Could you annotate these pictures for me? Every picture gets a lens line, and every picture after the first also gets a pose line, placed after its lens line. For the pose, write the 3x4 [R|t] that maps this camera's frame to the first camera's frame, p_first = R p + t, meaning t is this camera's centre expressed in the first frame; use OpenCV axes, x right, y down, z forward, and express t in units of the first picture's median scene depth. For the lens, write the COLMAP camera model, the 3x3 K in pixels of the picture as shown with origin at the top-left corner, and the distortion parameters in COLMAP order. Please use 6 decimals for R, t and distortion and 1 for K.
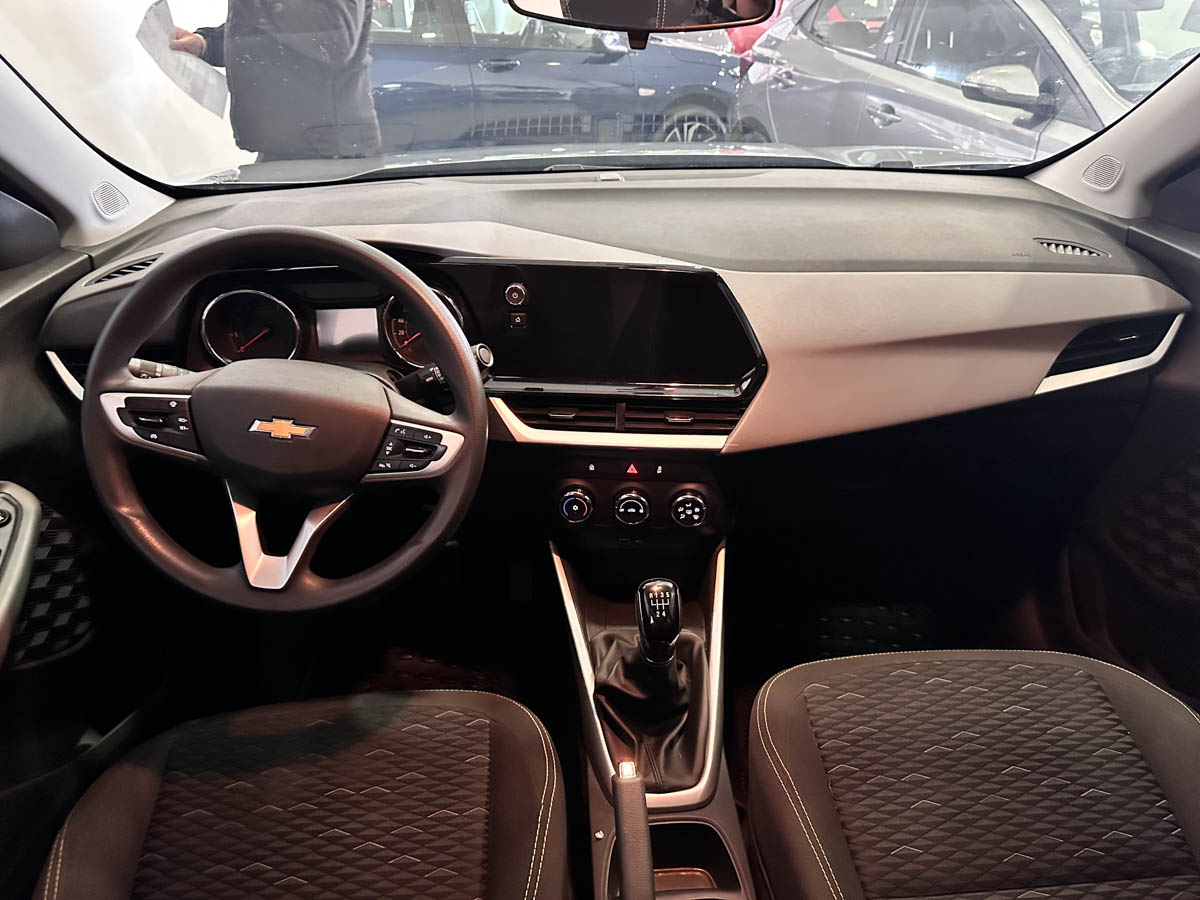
lens RADIAL K [[863.9, 0, 595.6], [0, 863.9, 432.0], [0, 0, 1]] dist [0.104493, -0.163975]
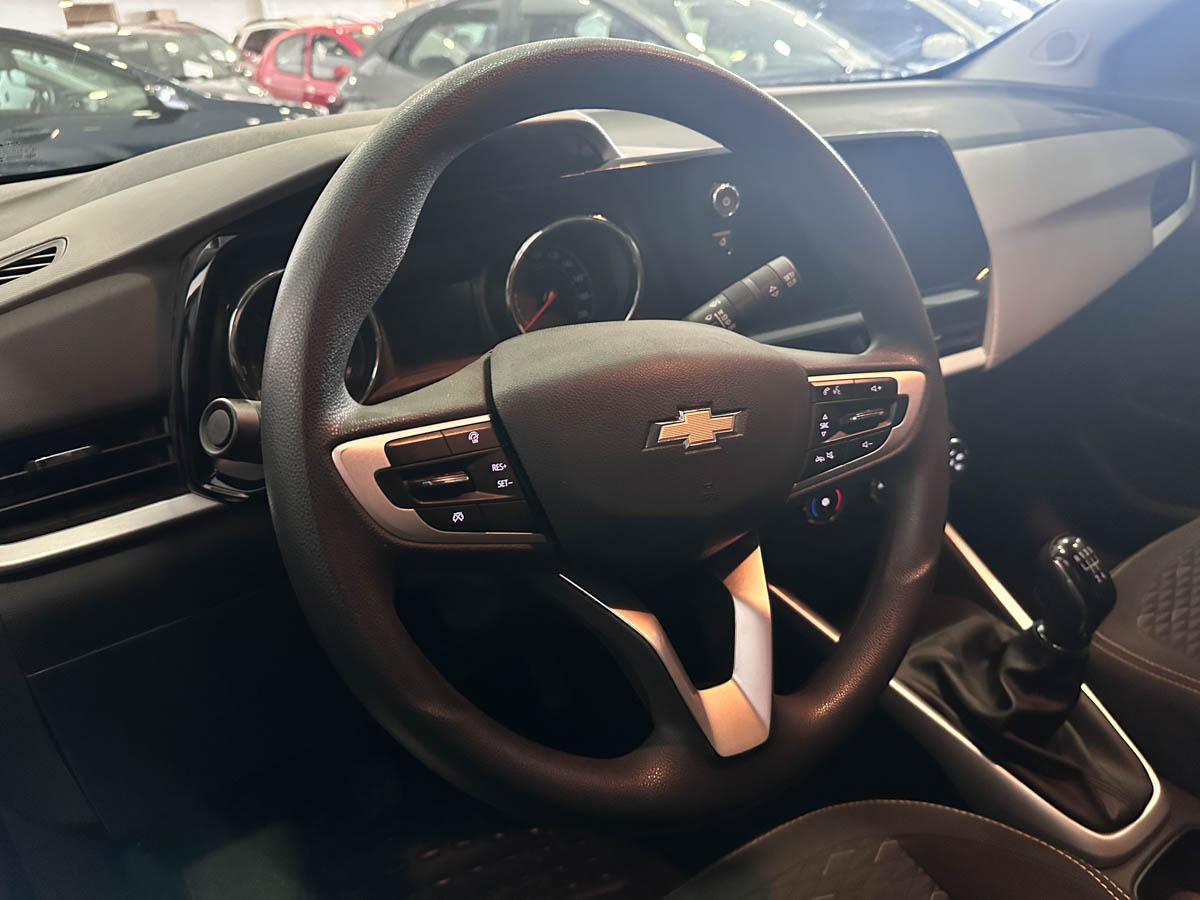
lens RADIAL K [[863.9, 0, 594.3], [0, 863.9, 446.4], [0, 0, 1]] dist [0.028830, -0.001575]
pose [[0.862575, -0.250723, 0.439435, -0.506193], [0.275142, 0.961367, 0.008436, -0.011290], [-0.424573, 0.113630, 0.898235, 0.465065]]
